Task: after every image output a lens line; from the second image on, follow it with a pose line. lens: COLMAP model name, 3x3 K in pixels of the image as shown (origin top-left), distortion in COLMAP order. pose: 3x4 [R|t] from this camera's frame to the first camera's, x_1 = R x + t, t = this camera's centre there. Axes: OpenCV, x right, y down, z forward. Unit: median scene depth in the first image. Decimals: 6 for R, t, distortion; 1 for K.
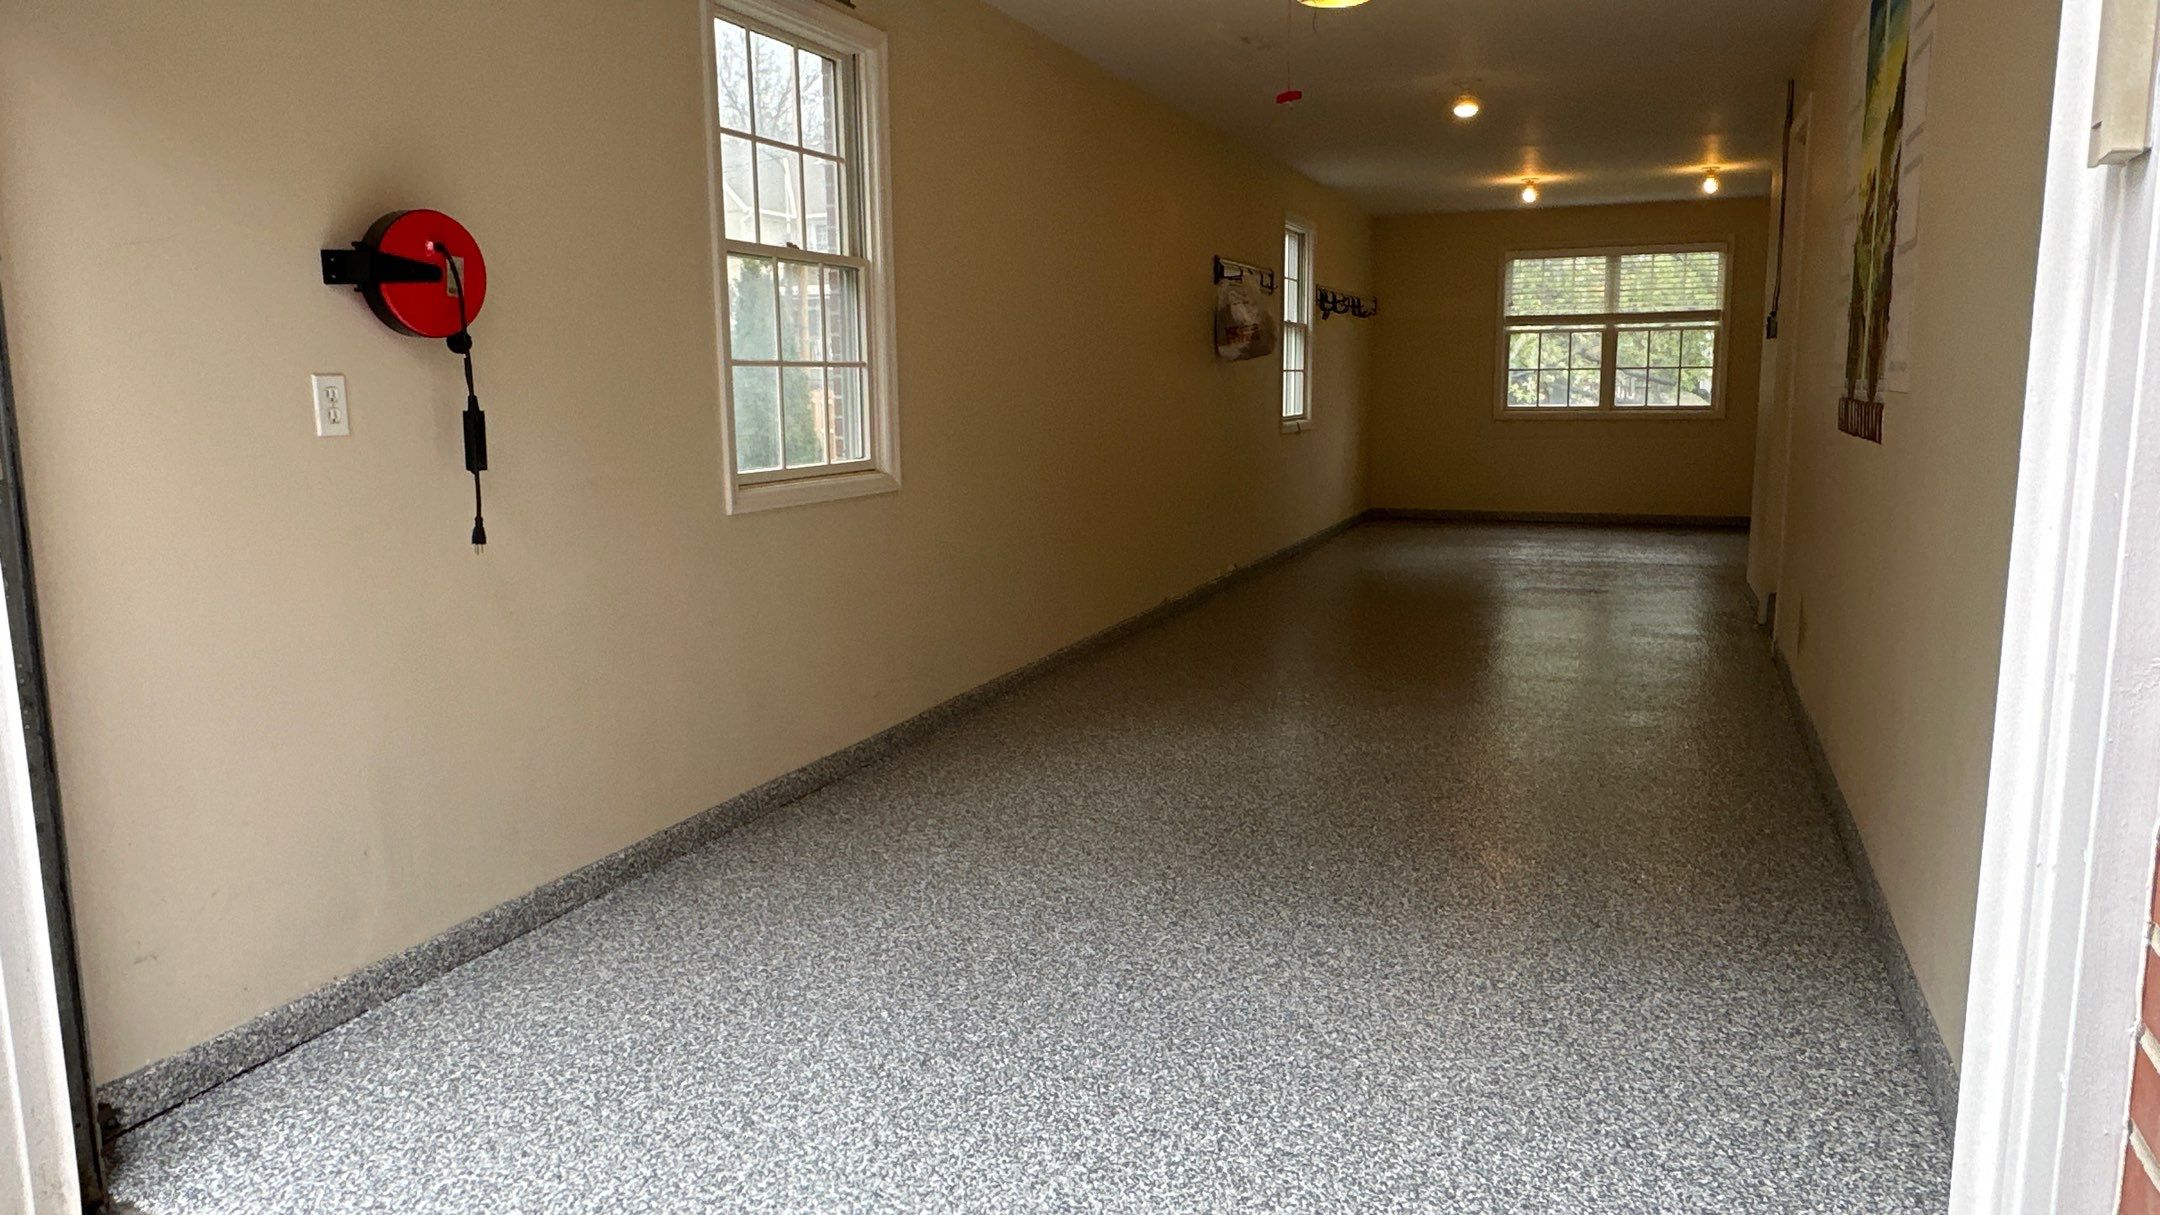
lens RADIAL K [[1442.2, 0, 1078.1], [0, 1442.2, 607.4], [0, 0, 1]] dist [-0.002026, -0.003605]
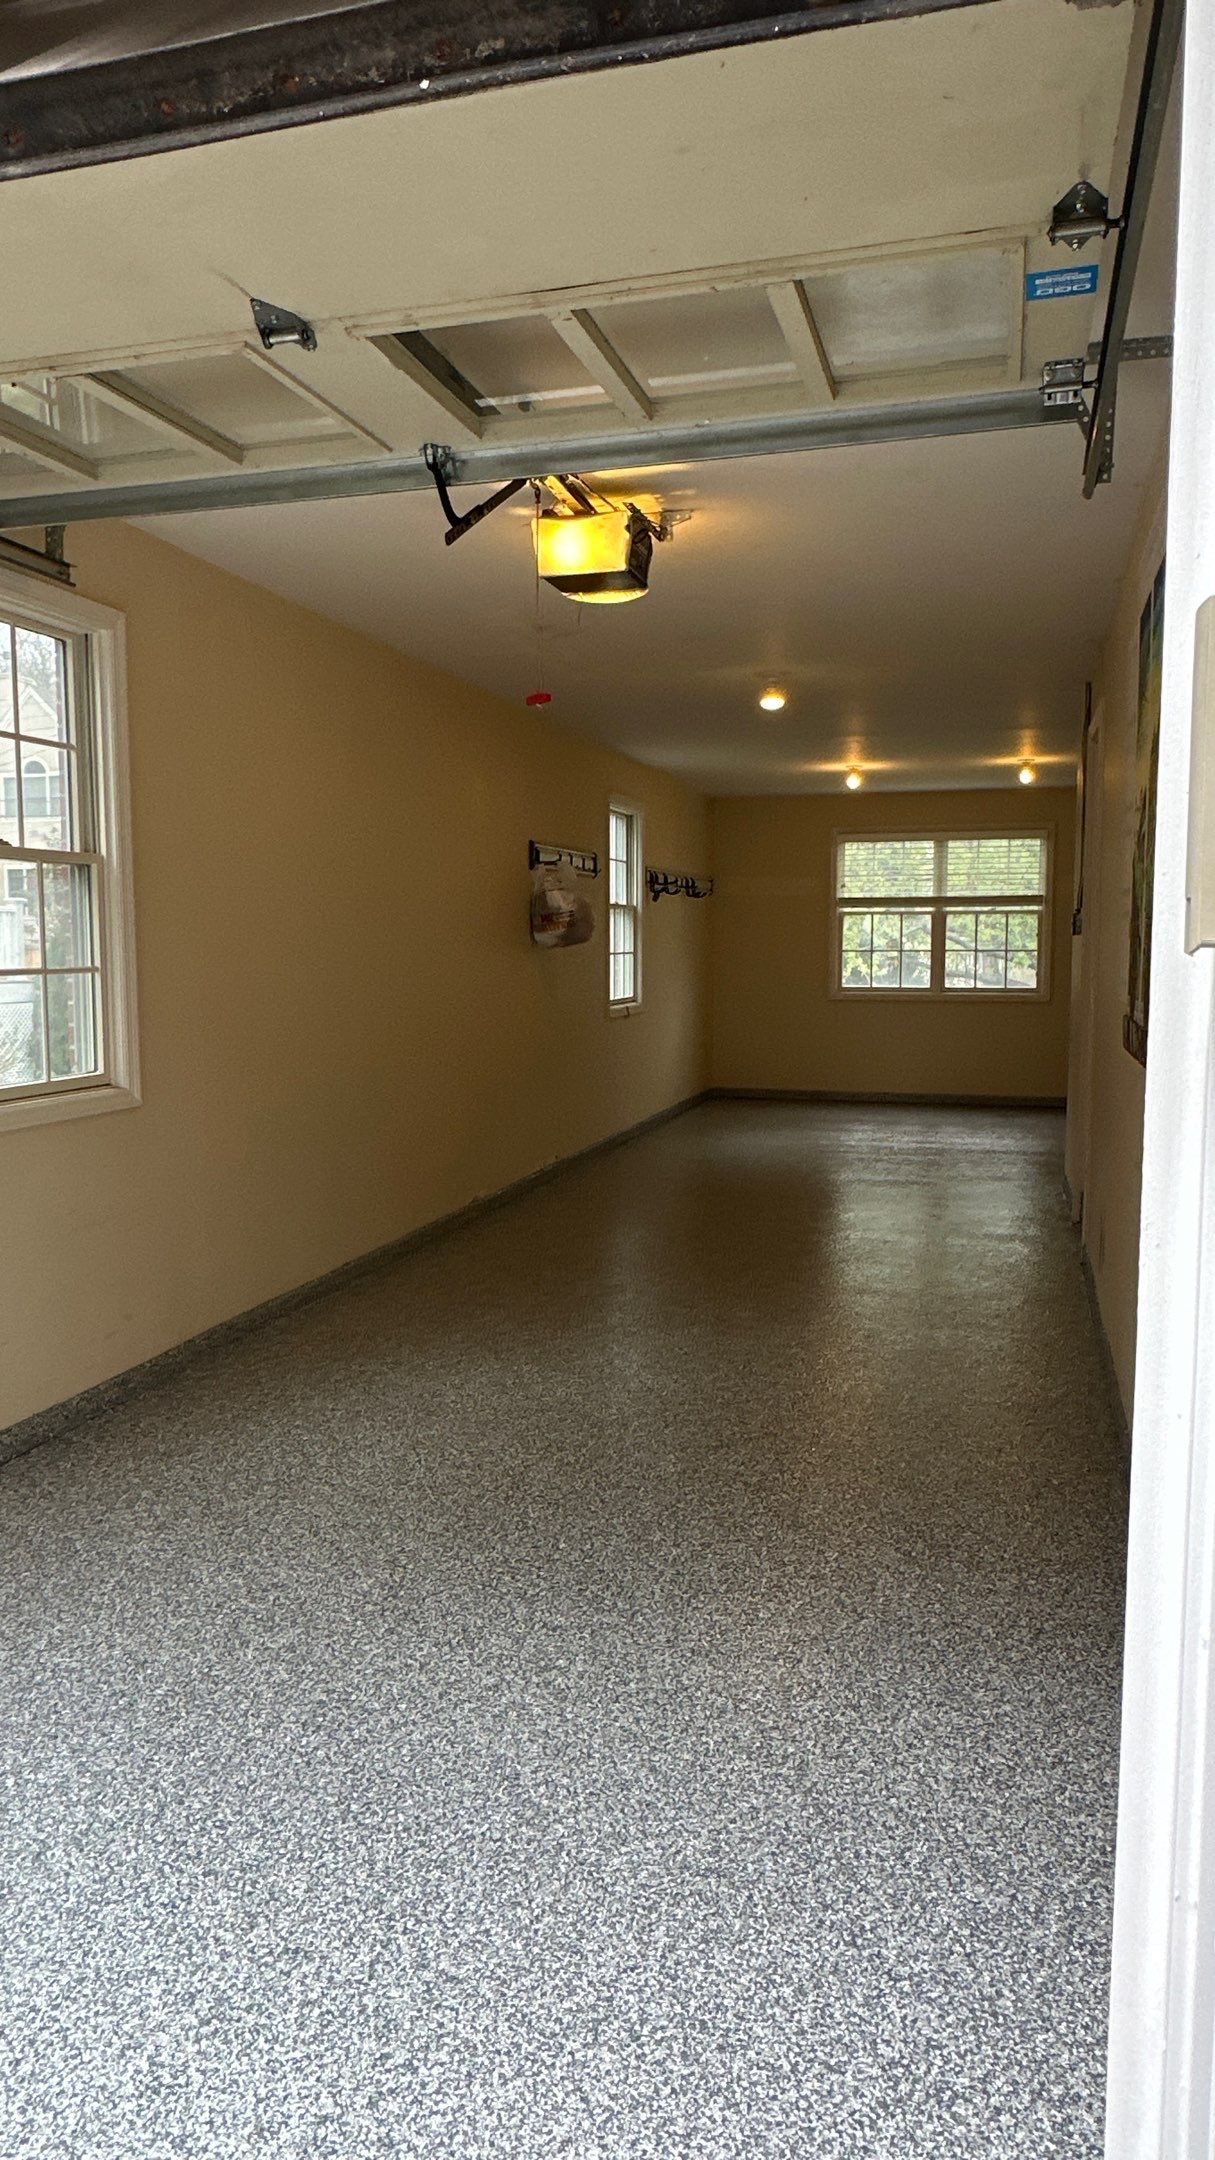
lens RADIAL K [[1442.2, 0, 604.9], [0, 1442.2, 1080.3], [0, 0, 1]] dist [-0.002026, -0.003605]
pose [[0.994443, -0.000181, 0.105276, 0.081408], [0.006378, 0.998265, -0.058532, -0.048352], [-0.105083, 0.058879, 0.992719, 0.078259]]
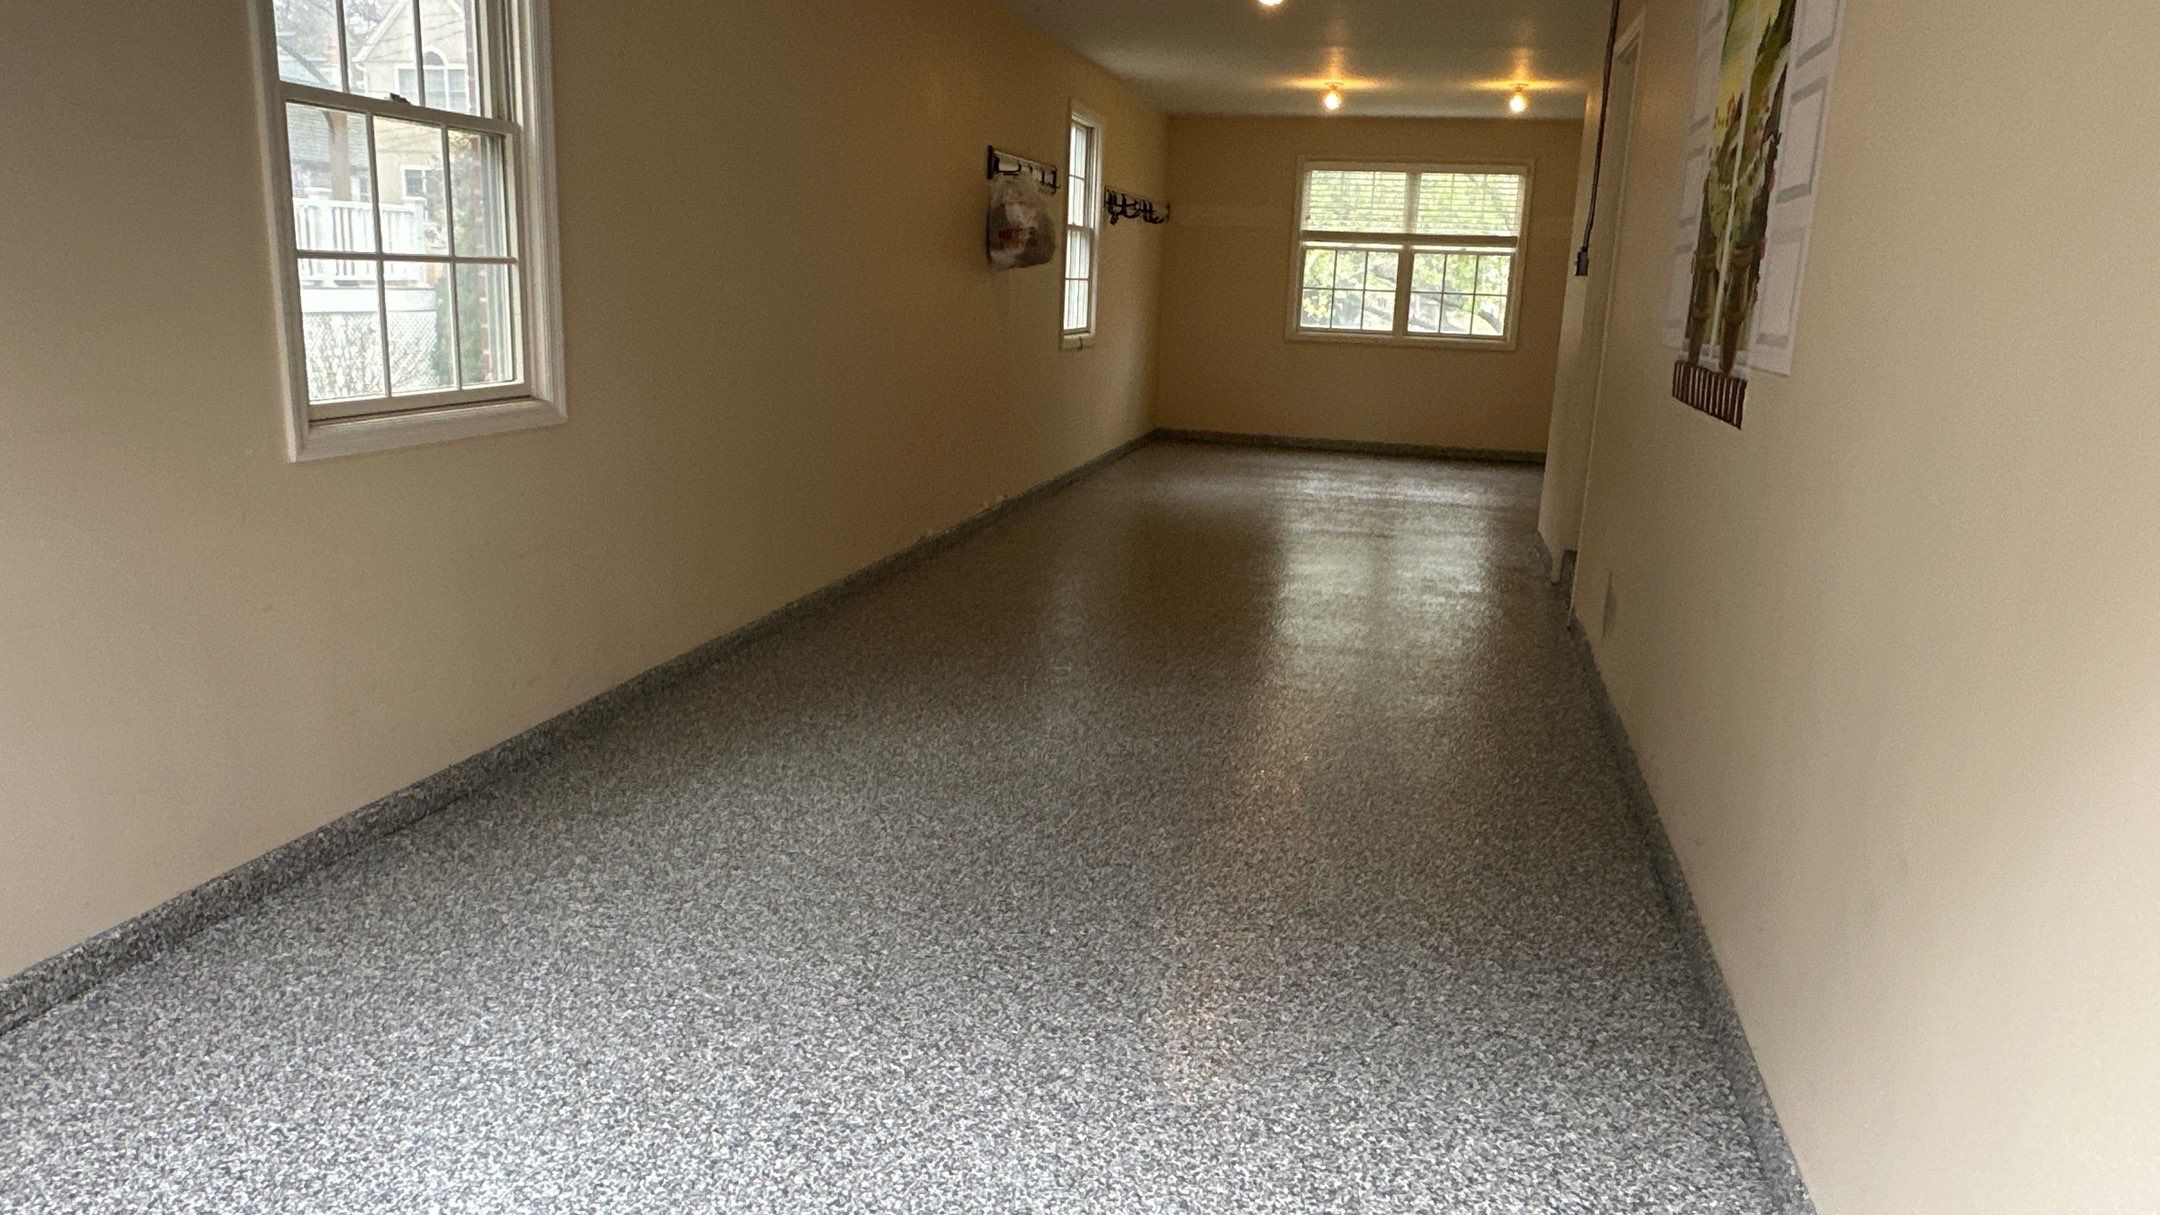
lens RADIAL K [[1442.2, 0, 1082.6], [0, 1442.2, 607.8], [0, 0, 1]] dist [-0.002026, -0.003605]
pose [[0.988778, 0.017170, 0.148405, 0.048237], [-0.027958, 0.997090, 0.070916, -0.049647], [-0.146756, -0.074269, 0.986381, 0.187911]]
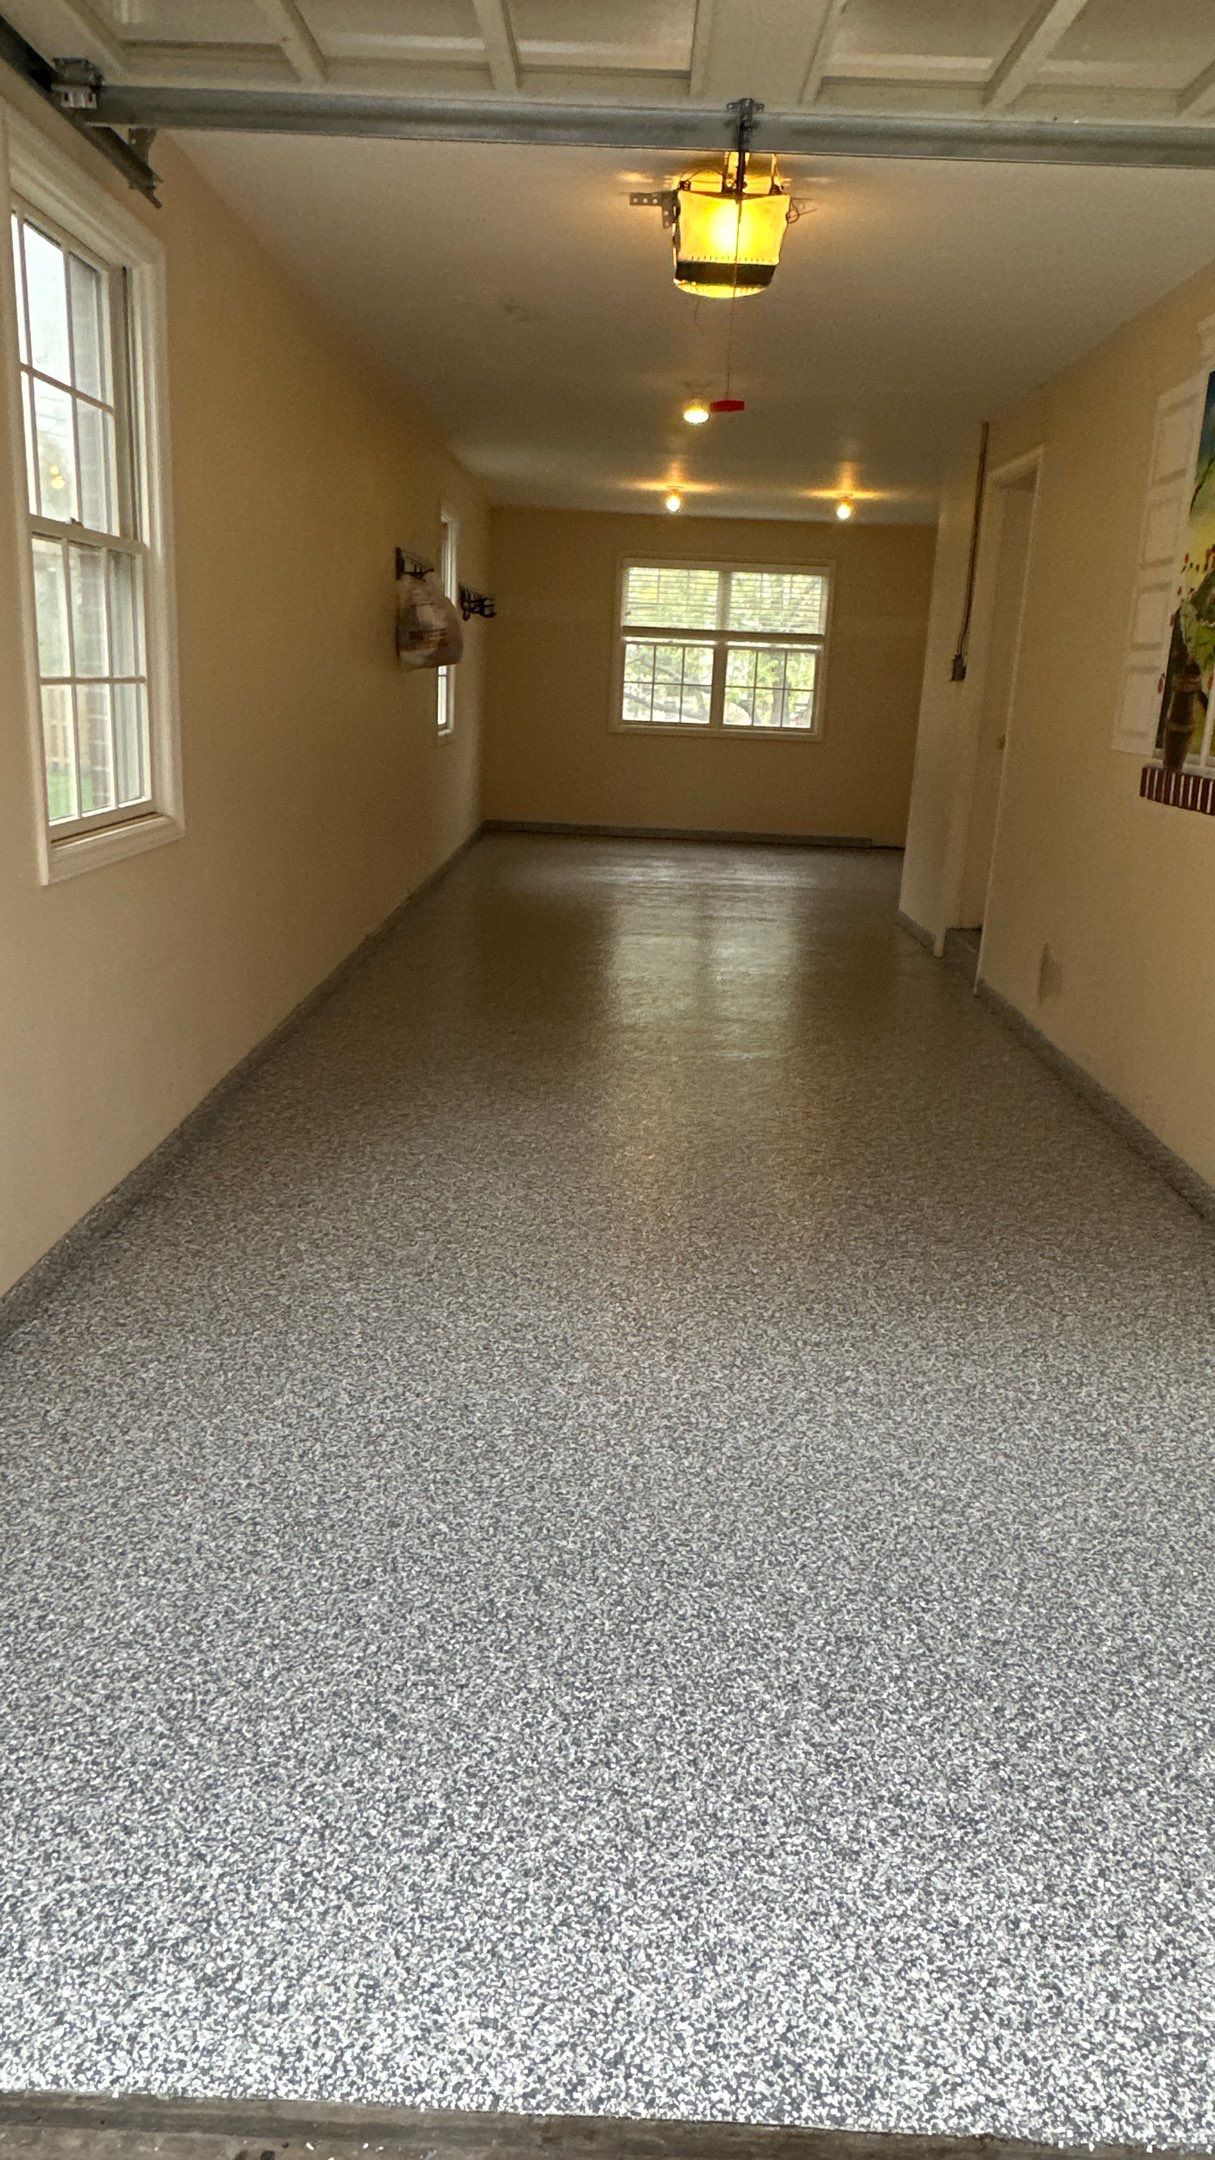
lens RADIAL K [[1442.2, 0, 606.9], [0, 1442.2, 1086.3], [0, 0, 1]] dist [-0.002026, -0.003605]
pose [[0.932761, -0.047061, 0.357409, -0.225632], [-0.000382, 0.991313, 0.131525, -0.054907], [-0.360494, -0.122818, 0.924640, 0.153657]]
